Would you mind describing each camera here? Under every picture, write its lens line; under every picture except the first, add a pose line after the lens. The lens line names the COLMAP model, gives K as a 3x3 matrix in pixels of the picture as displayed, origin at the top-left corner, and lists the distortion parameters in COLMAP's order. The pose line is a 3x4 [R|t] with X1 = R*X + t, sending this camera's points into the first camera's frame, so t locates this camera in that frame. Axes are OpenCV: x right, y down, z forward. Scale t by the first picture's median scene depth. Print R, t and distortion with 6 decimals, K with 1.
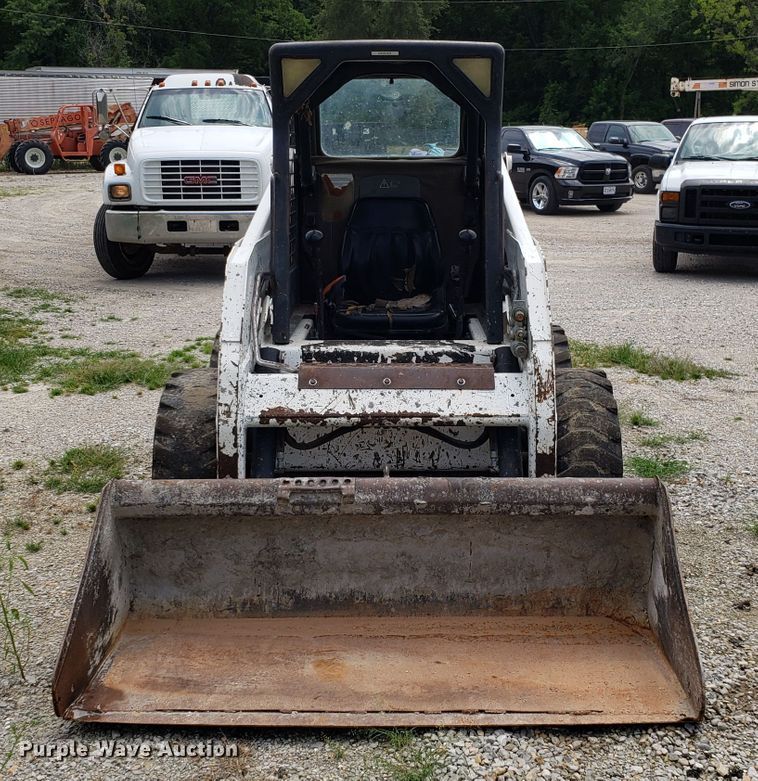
lens RADIAL K [[980.7, 0, 426.7], [0, 980.7, 388.4], [0, 0, 1]] dist [0.178981, -0.519849]
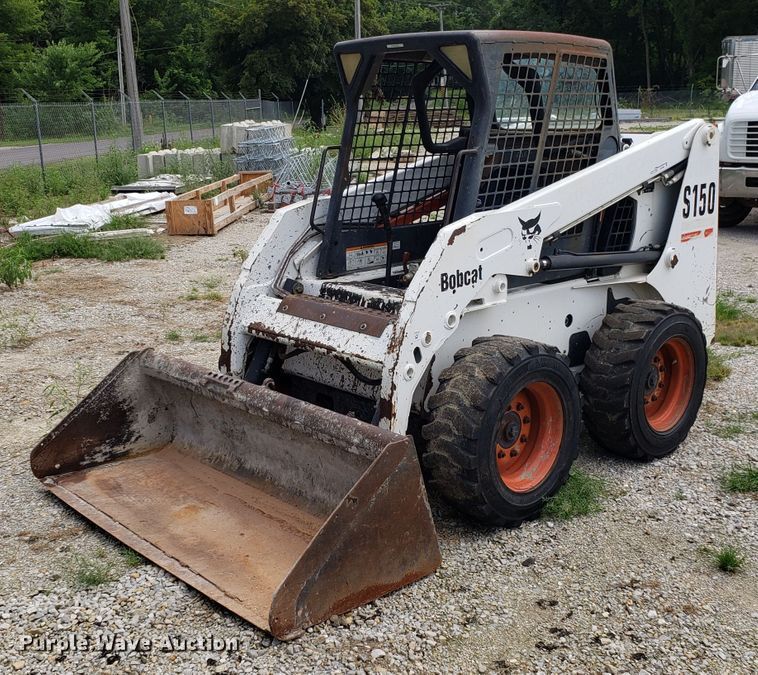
lens RADIAL K [[873.8, 0, 379.0], [0, 873.8, 337.5], [0, 0, 1]] dist [0.162821, -0.525244]
pose [[0.707370, 0.173831, -0.685135, 0.727248], [-0.159833, 0.983519, 0.084516, -0.080904], [0.688535, 0.049723, 0.723496, 0.241210]]
